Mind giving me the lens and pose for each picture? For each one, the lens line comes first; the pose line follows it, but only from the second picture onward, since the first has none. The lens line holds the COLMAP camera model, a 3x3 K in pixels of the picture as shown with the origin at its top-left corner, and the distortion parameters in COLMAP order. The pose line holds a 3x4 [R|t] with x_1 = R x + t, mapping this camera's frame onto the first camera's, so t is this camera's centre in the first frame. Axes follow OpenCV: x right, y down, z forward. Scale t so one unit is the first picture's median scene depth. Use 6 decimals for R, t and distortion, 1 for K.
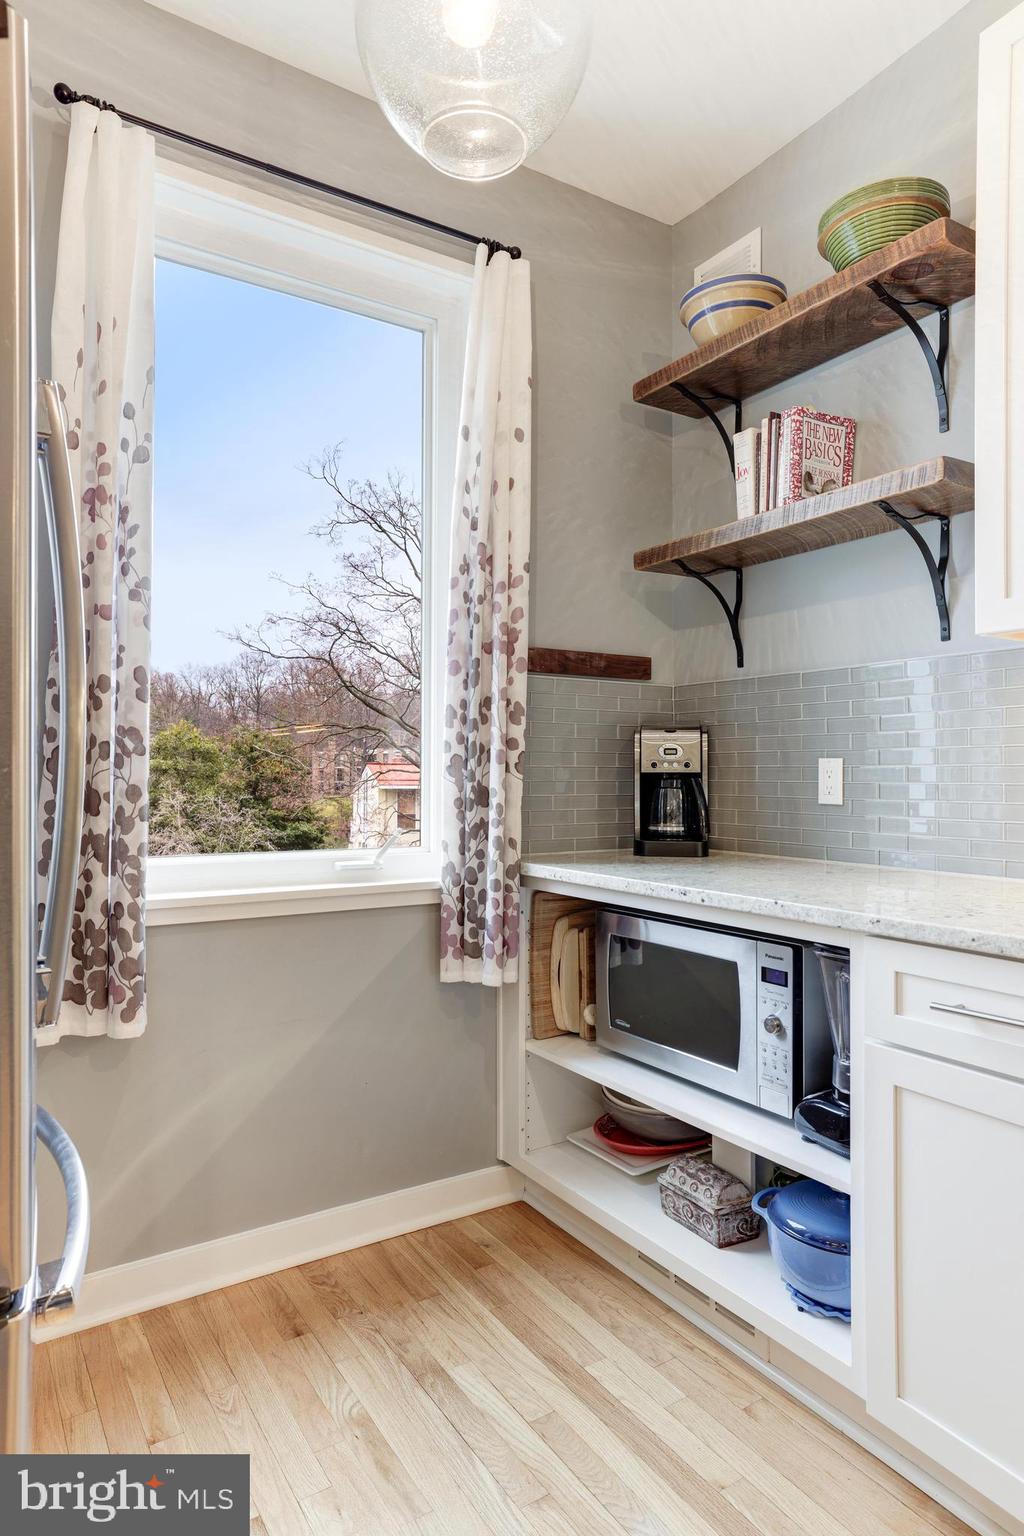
lens RADIAL K [[929.7, 0, 516.0], [0, 929.7, 761.6], [0, 0, 1]] dist [0.007666, 0.000348]
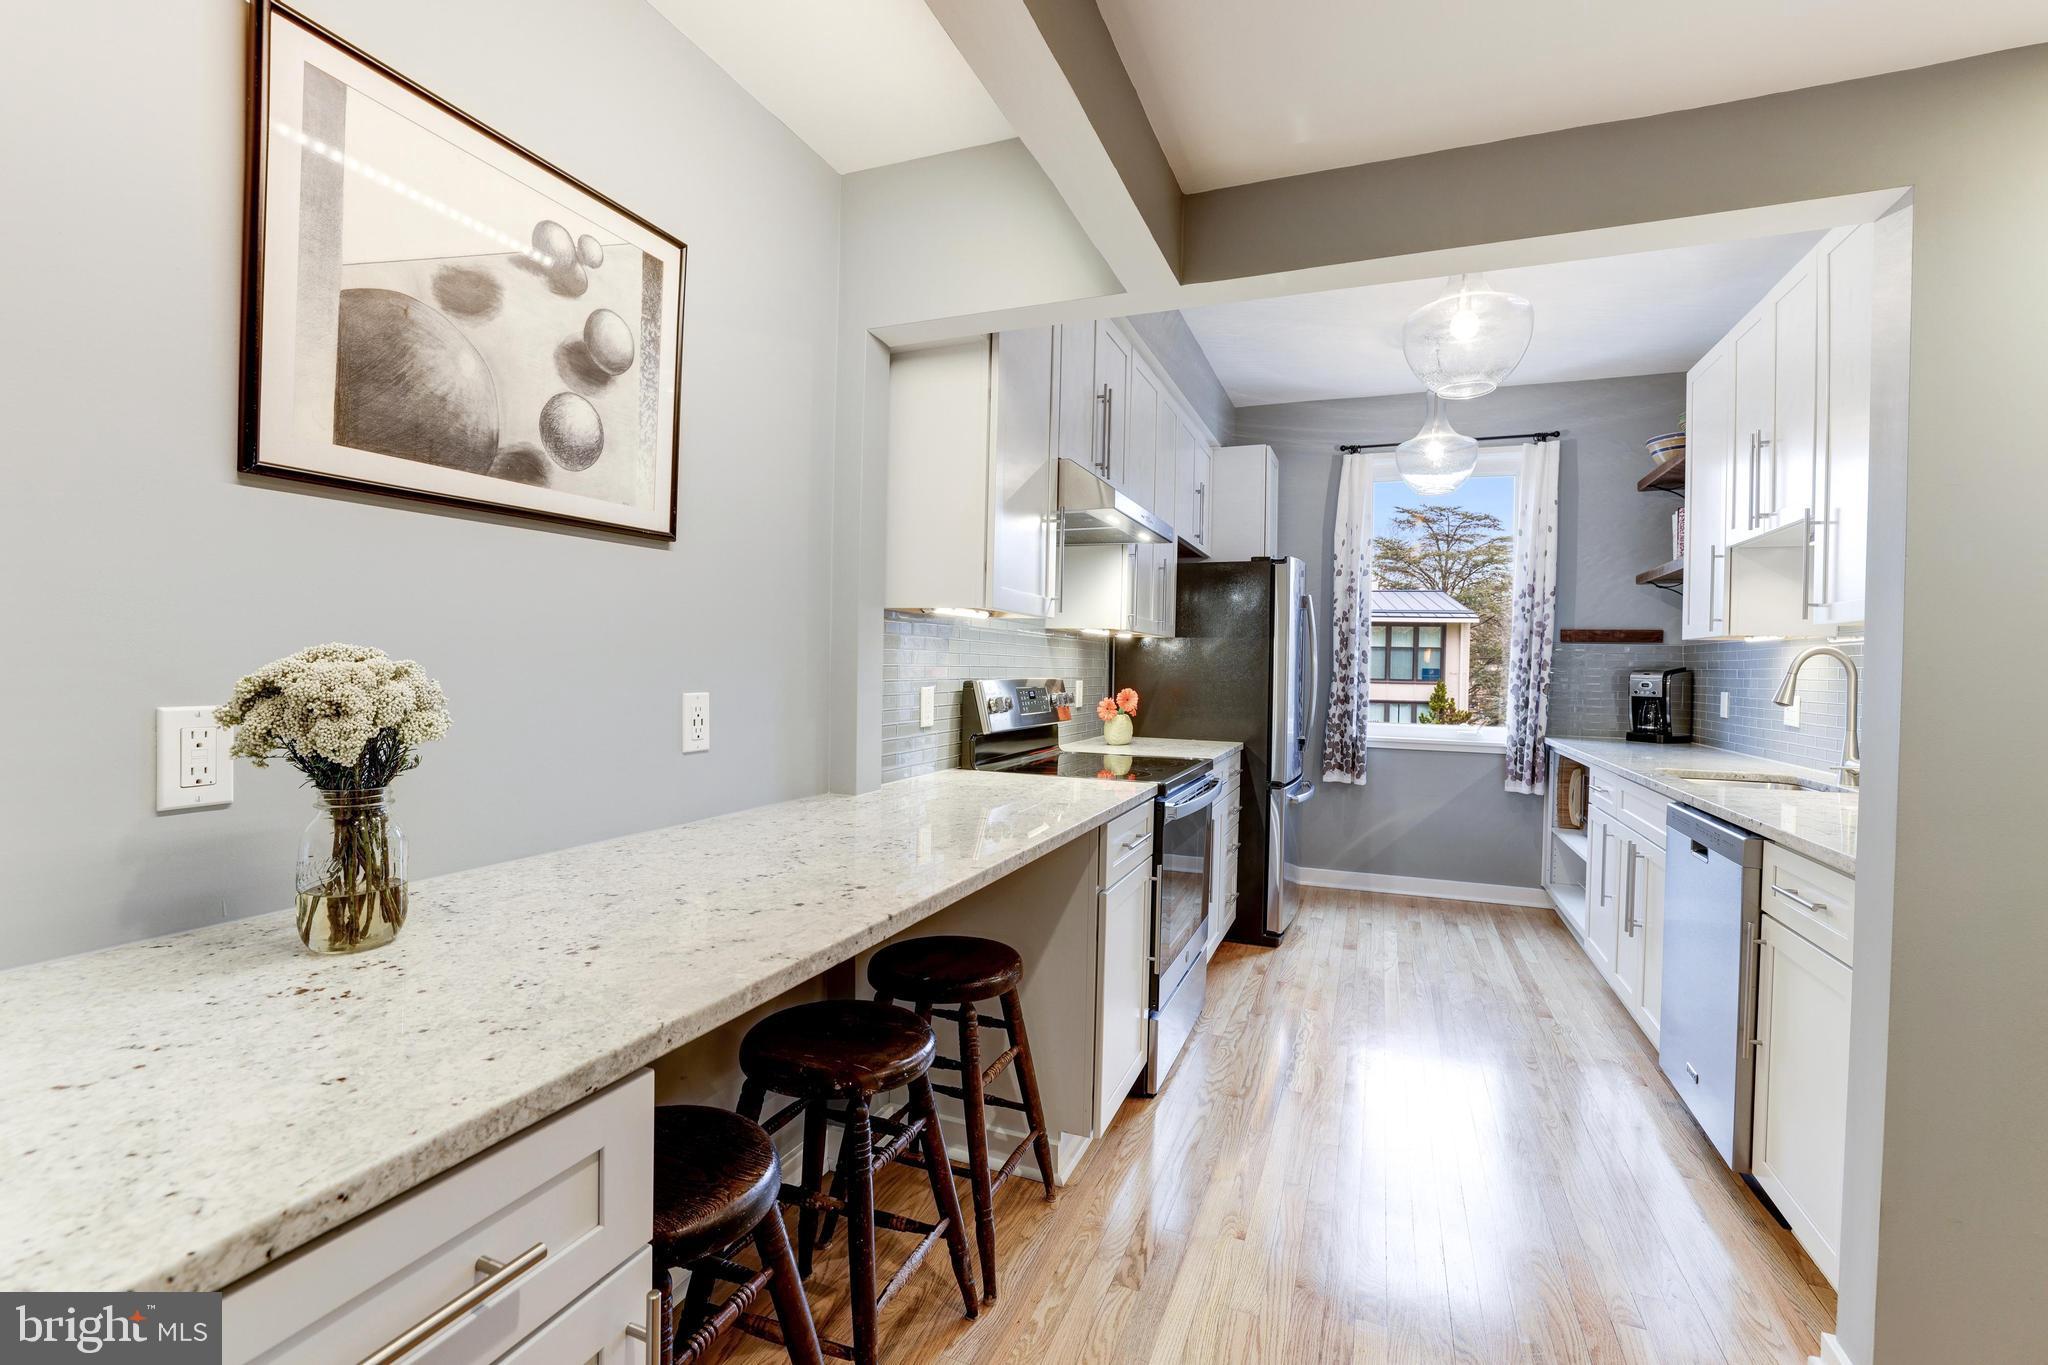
lens RADIAL K [[891.7, 0, 1038.0], [0, 891.7, 673.6], [0, 0, 1]] dist [-0.023207, 0.001694]
pose [[0.582828, 0.019019, -0.812373, 0.937915], [-0.009934, 0.999818, 0.016280, -0.053963], [0.812534, -0.001418, 0.582911, -1.053655]]
